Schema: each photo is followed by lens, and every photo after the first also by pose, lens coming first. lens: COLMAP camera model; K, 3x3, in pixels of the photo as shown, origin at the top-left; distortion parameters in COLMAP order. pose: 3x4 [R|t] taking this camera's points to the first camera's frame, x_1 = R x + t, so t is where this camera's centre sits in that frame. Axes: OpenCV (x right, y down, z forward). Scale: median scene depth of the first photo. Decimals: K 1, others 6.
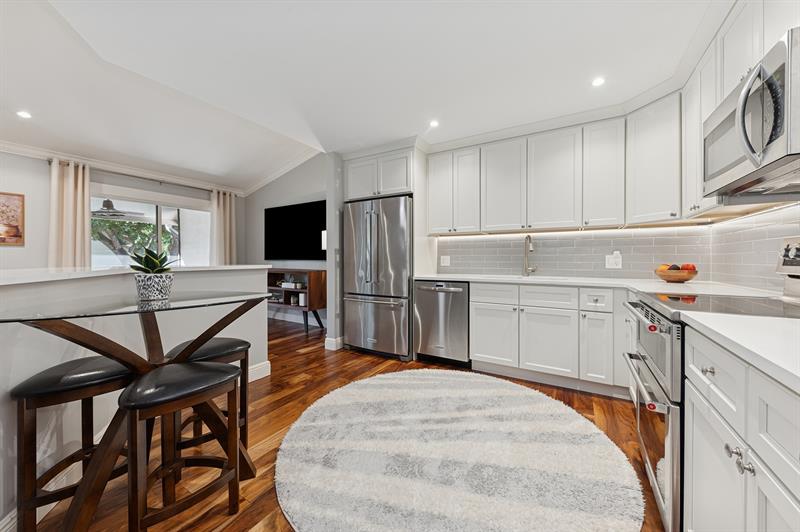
lens RADIAL K [[303.5, 0, 396.6], [0, 303.5, 260.3], [0, 0, 1]] dist [0.004033, 0.000157]
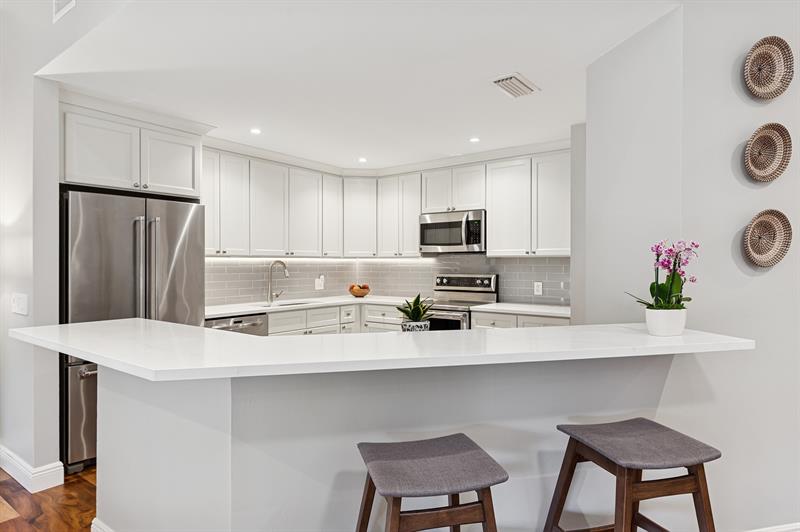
lens RADIAL K [[465.6, 0, 398.6], [0, 465.6, 264.1], [0, 0, 1]] dist [-0.009645, -0.001229]
pose [[0.104873, -0.000962, 0.994485, -0.937637], [0.006615, 0.999978, 0.000270, -0.061213], [-0.994464, 0.006550, 0.104877, 0.389918]]
